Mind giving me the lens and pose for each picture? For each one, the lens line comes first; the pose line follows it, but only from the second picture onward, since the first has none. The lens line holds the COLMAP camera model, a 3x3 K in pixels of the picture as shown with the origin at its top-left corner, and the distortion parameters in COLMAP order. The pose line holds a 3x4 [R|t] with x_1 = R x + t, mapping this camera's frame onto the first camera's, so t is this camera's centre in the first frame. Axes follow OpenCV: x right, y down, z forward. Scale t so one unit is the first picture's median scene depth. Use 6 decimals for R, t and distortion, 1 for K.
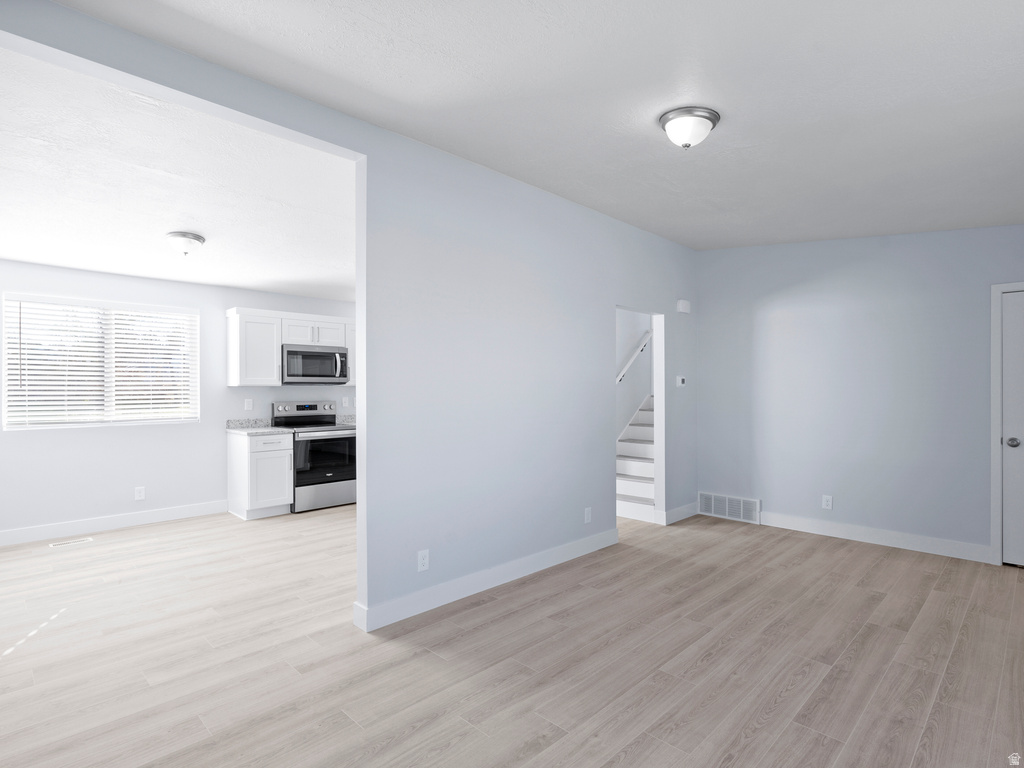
lens RADIAL K [[529.6, 0, 507.6], [0, 529.6, 386.0], [0, 0, 1]] dist [0.000242, 0.001114]
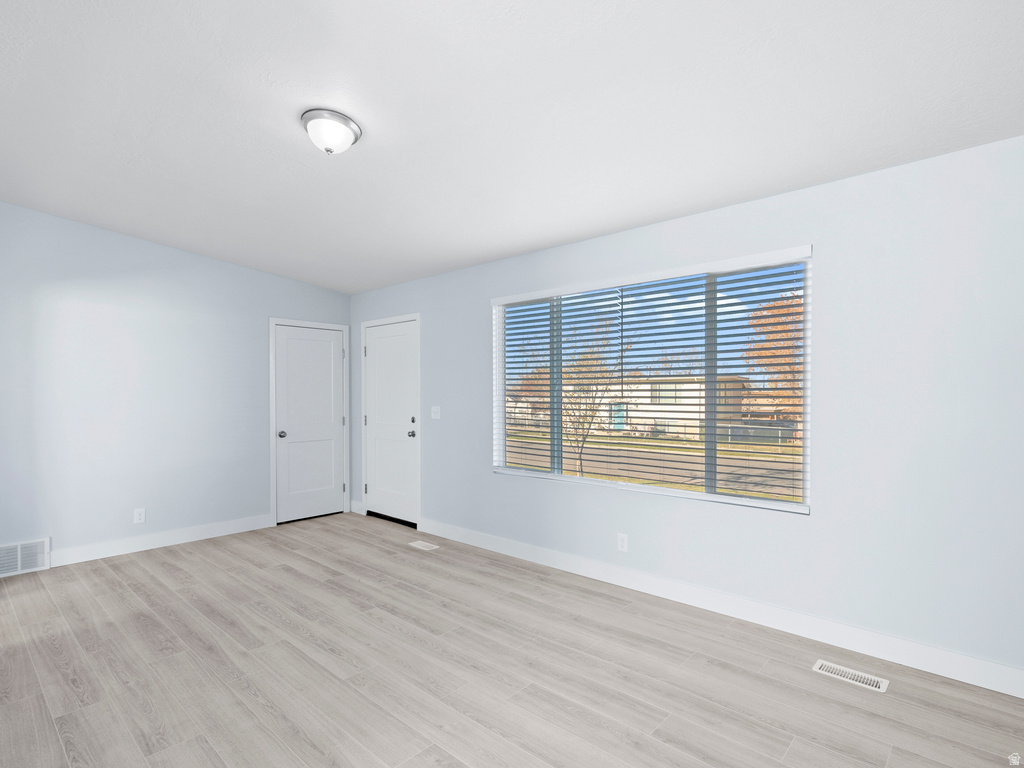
lens RADIAL K [[532.6, 0, 510.9], [0, 532.6, 406.1], [0, 0, 1]] dist [-0.002212, 0.000733]
pose [[-0.048146, -0.019197, 0.998656, -0.533971], [-0.002071, 0.999815, 0.019120, 0.008300], [-0.998838, -0.001148, -0.048177, 0.563595]]
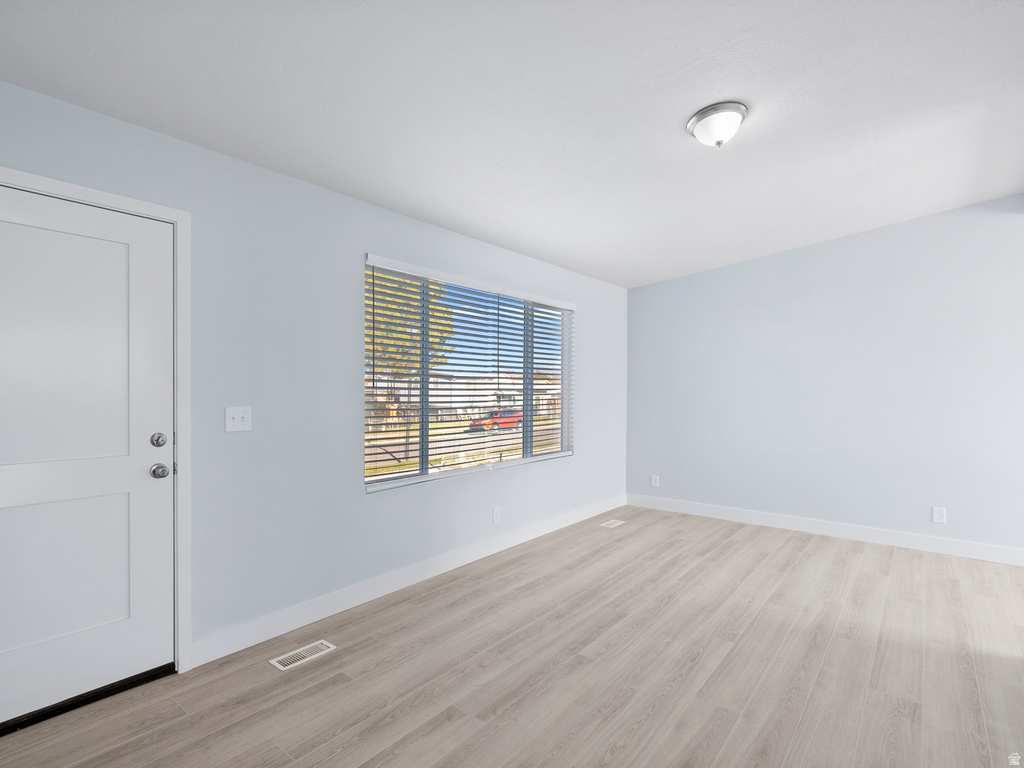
lens RADIAL K [[521.9, 0, 513.2], [0, 521.9, 403.0], [0, 0, 1]] dist [-0.001546, 0.000269]
pose [[-0.991896, 0.000512, -0.127054, 0.665117], [-0.002323, 0.999752, 0.022166, 0.014026], [0.127034, 0.022281, -0.991648, 1.520616]]
